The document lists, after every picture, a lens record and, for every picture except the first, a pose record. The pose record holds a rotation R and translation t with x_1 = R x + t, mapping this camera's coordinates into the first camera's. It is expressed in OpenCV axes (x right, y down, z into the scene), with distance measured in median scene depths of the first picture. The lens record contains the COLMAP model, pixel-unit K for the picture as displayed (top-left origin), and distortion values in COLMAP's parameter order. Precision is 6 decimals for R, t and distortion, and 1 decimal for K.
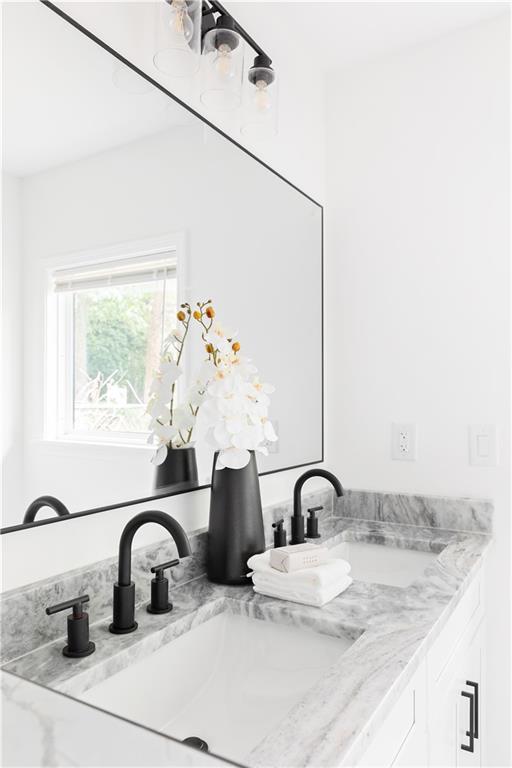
lens RADIAL K [[550.3, 0, 250.9], [0, 550.3, 409.6], [0, 0, 1]] dist [0.002305, 0.001409]
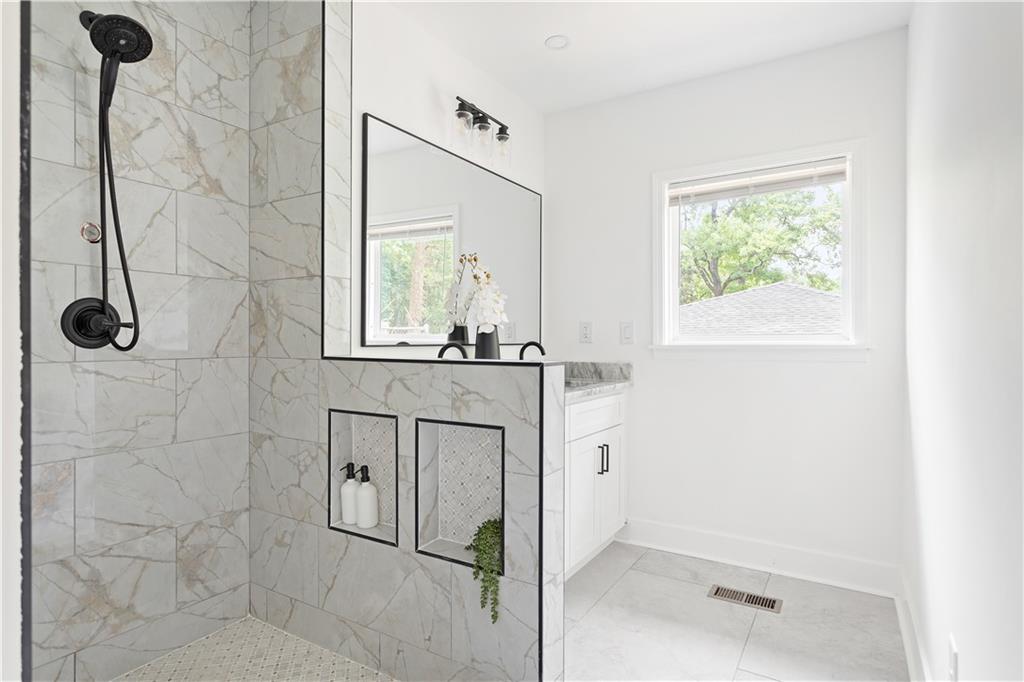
lens RADIAL K [[566.4, 0, 511.4], [0, 566.4, 340.5], [0, 0, 1]] dist [-0.002732, -0.000212]
pose [[0.999981, 0.005690, -0.002203, 0.061584], [-0.005712, 0.999931, -0.010256, 0.139218], [0.002144, 0.010269, 0.999945, -1.040432]]
